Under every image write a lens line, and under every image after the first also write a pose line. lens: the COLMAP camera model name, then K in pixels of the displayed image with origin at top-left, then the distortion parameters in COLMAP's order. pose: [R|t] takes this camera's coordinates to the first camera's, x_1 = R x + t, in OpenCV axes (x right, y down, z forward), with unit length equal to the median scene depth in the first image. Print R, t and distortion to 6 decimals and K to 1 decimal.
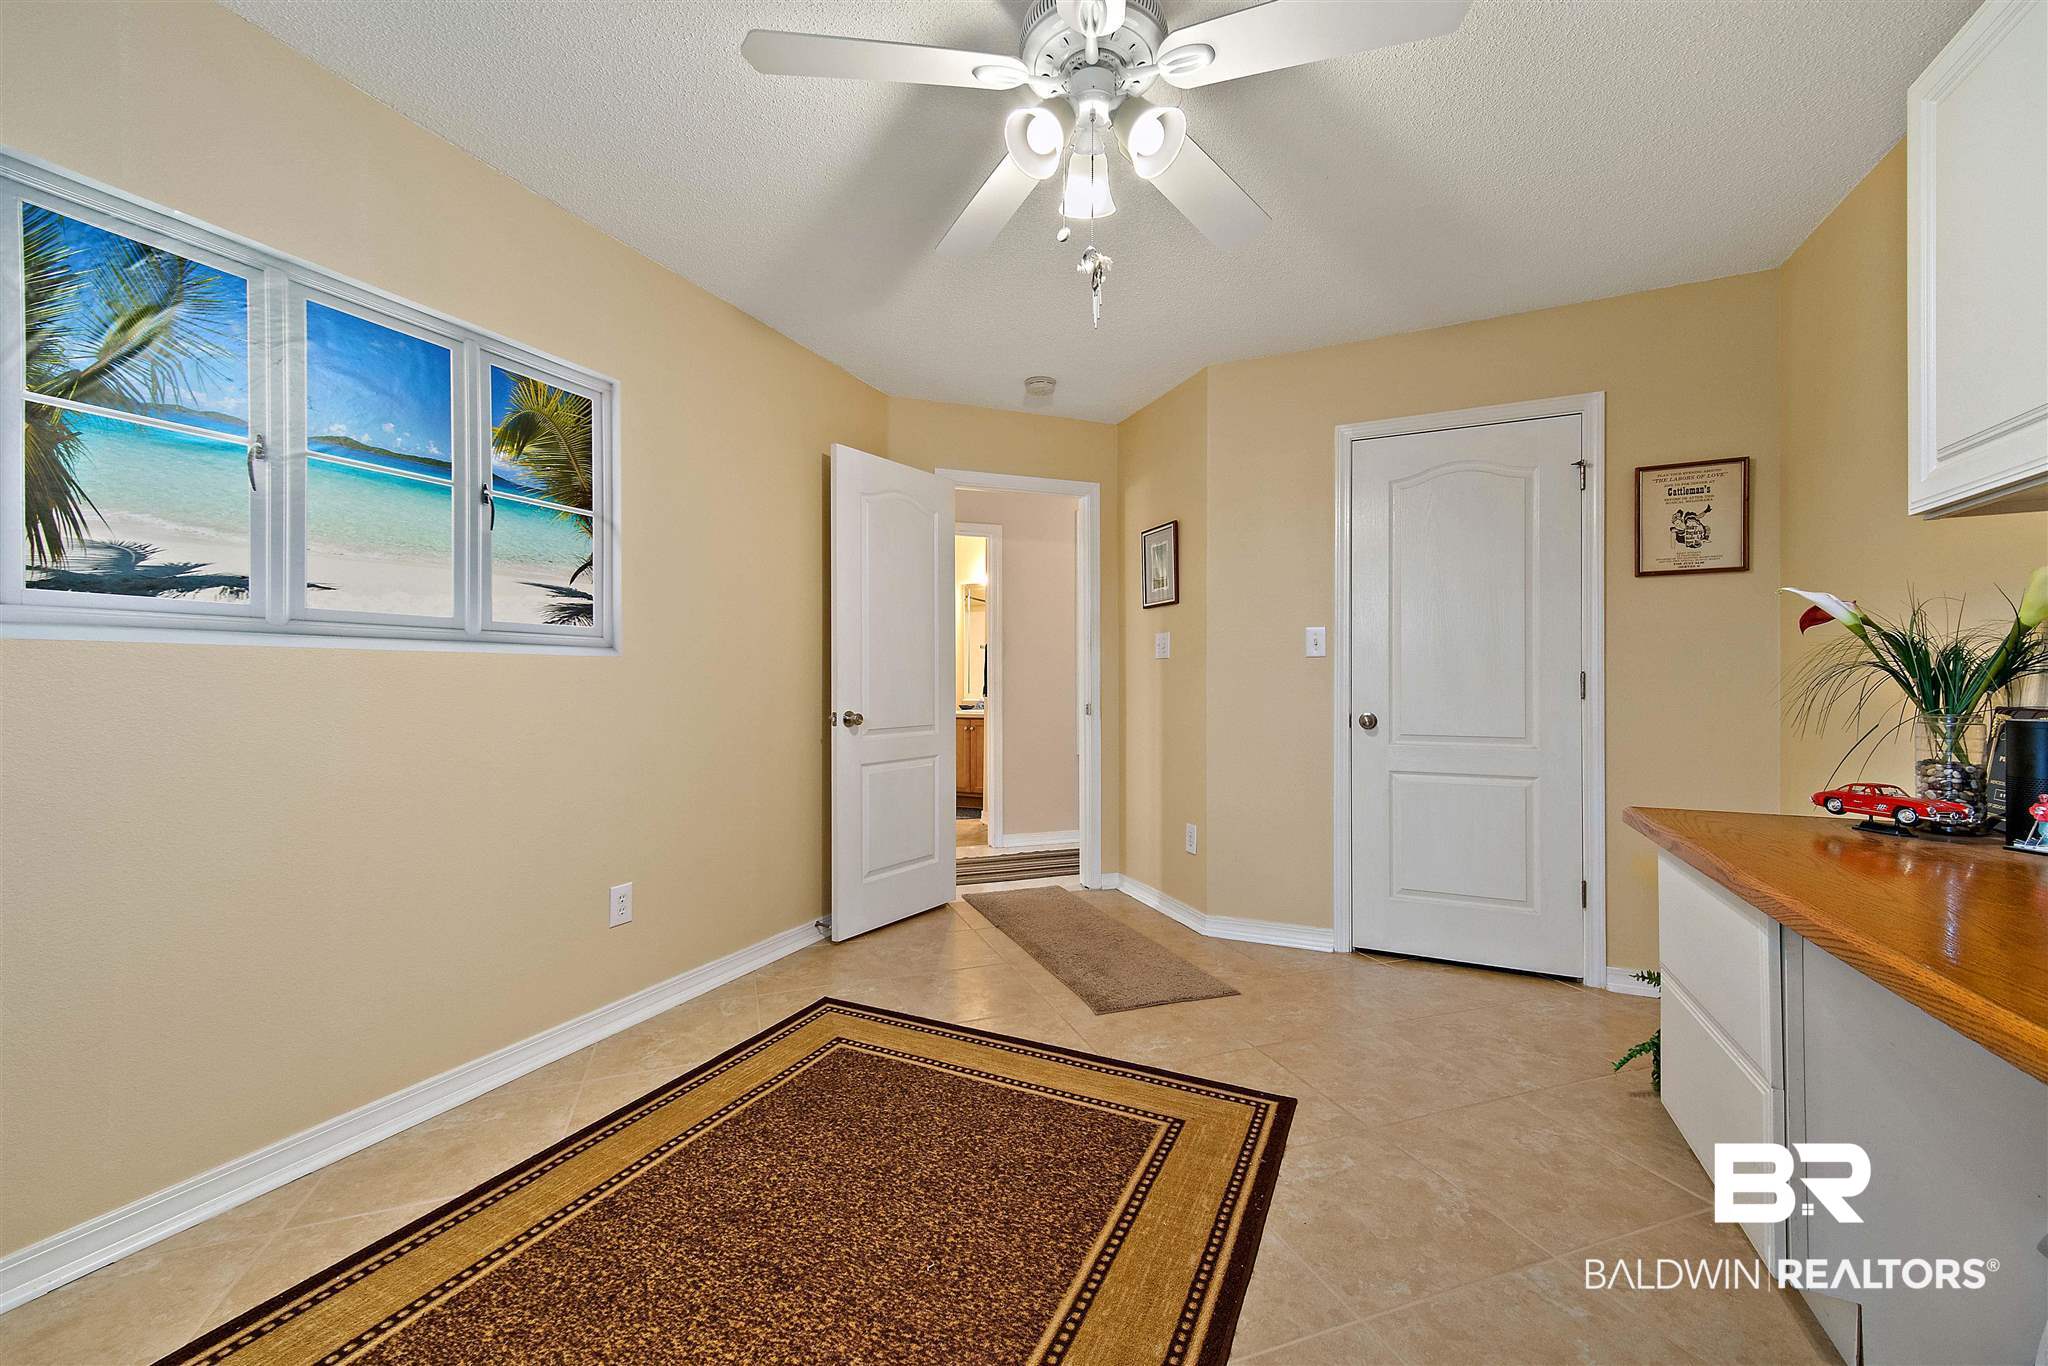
lens RADIAL K [[812.4, 0, 1027.4], [0, 812.4, 683.0], [0, 0, 1]] dist [0.002468, -0.000023]
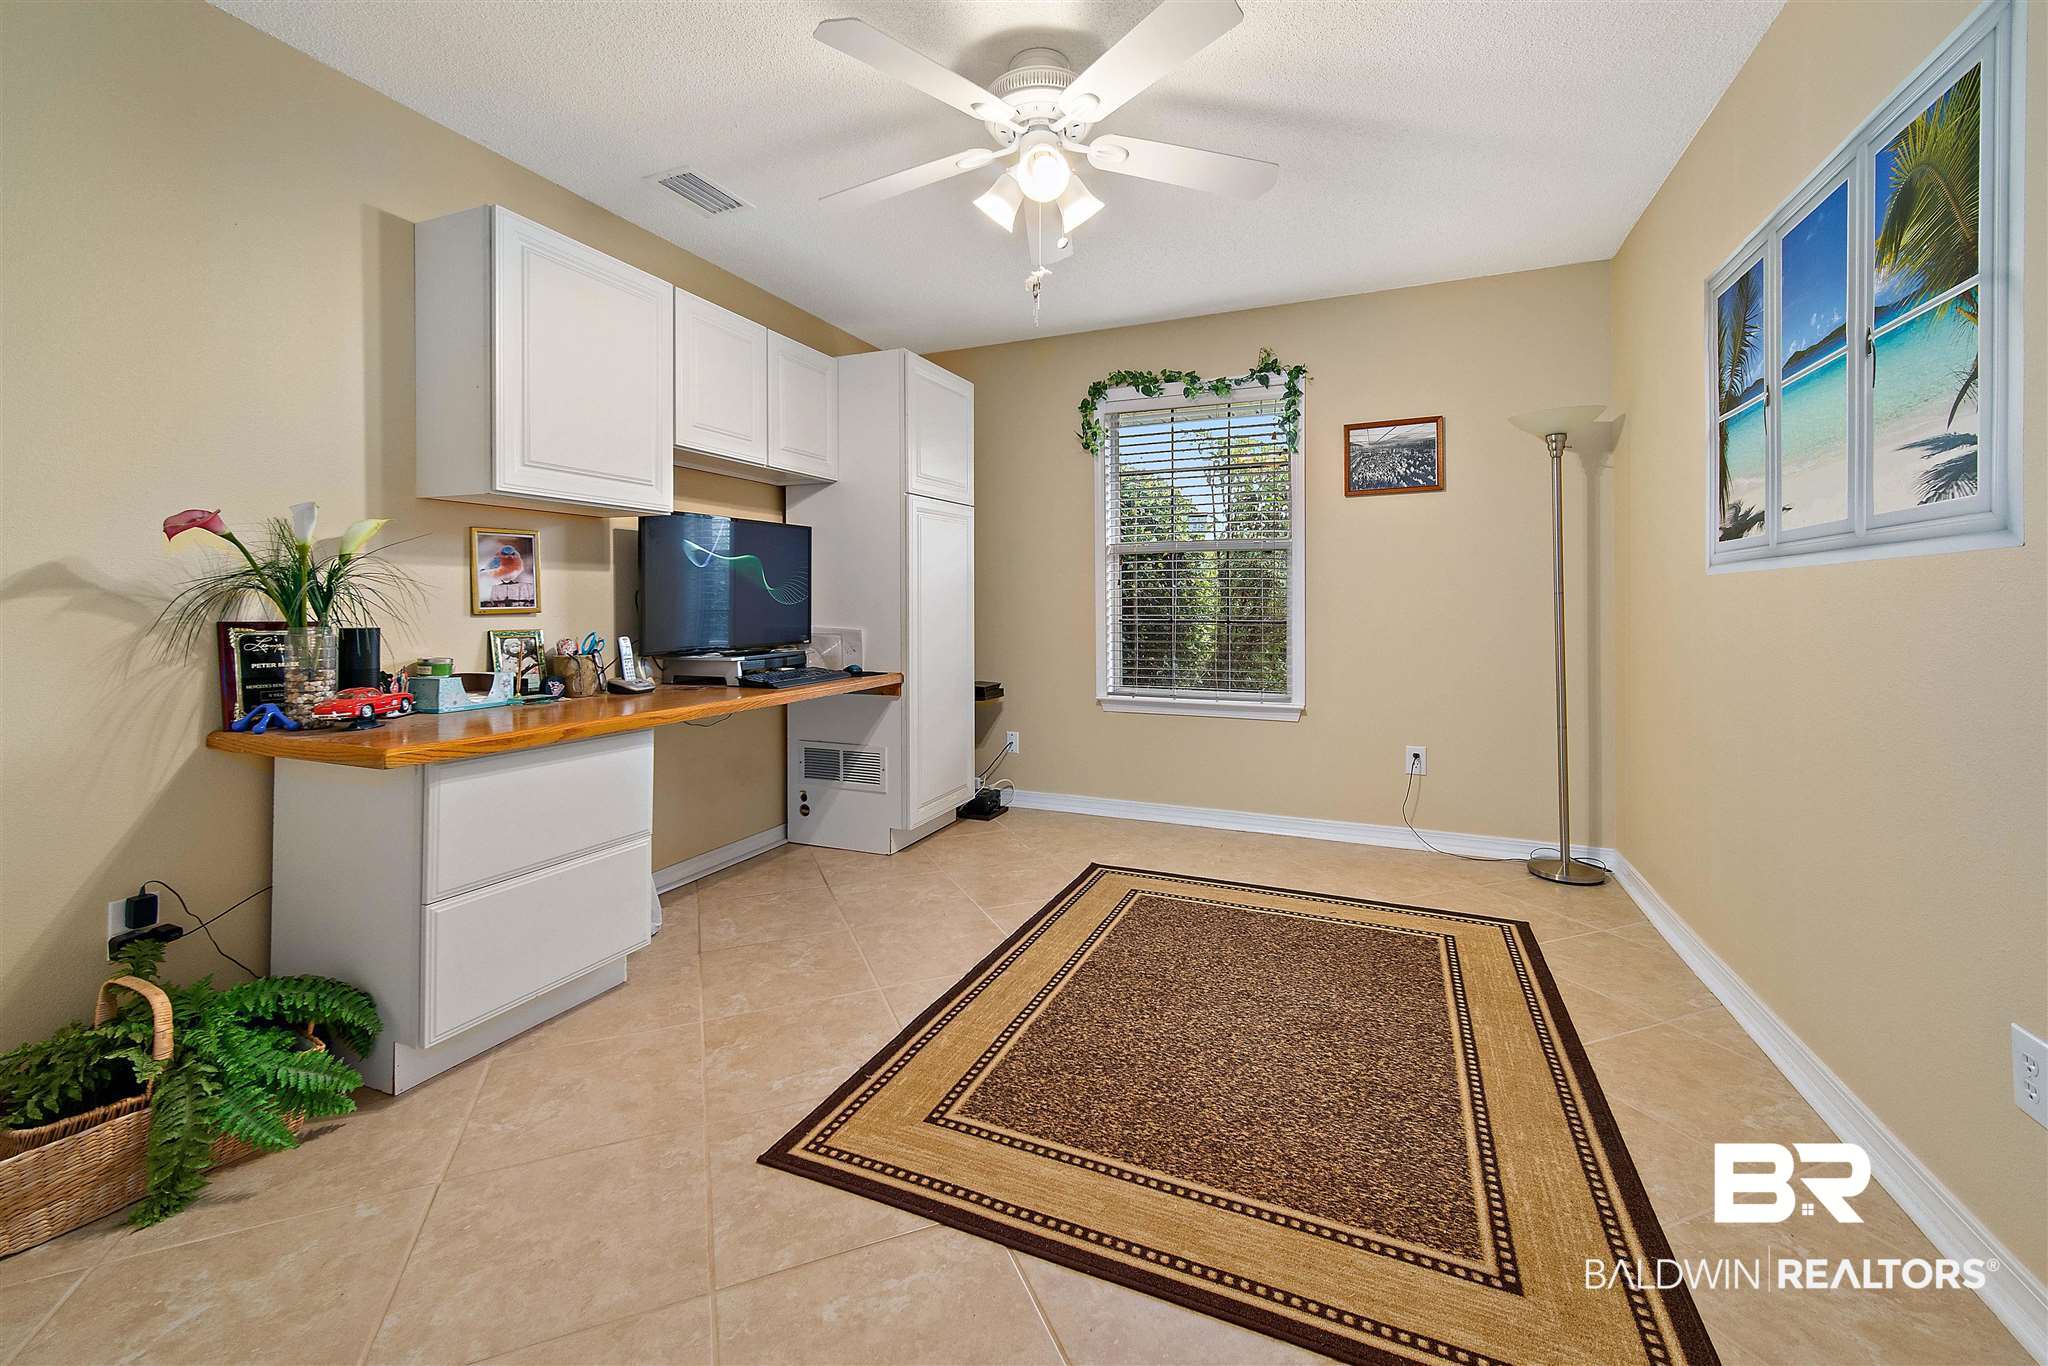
lens RADIAL K [[812.4, 0, 1008.0], [0, 812.4, 605.6], [0, 0, 1]] dist [0.002468, -0.000023]
pose [[-0.999964, -0.001827, -0.008318, 0.110316], [-0.001856, 0.999992, 0.003470, 0.002264], [0.008312, 0.003485, -0.999959, 1.762818]]
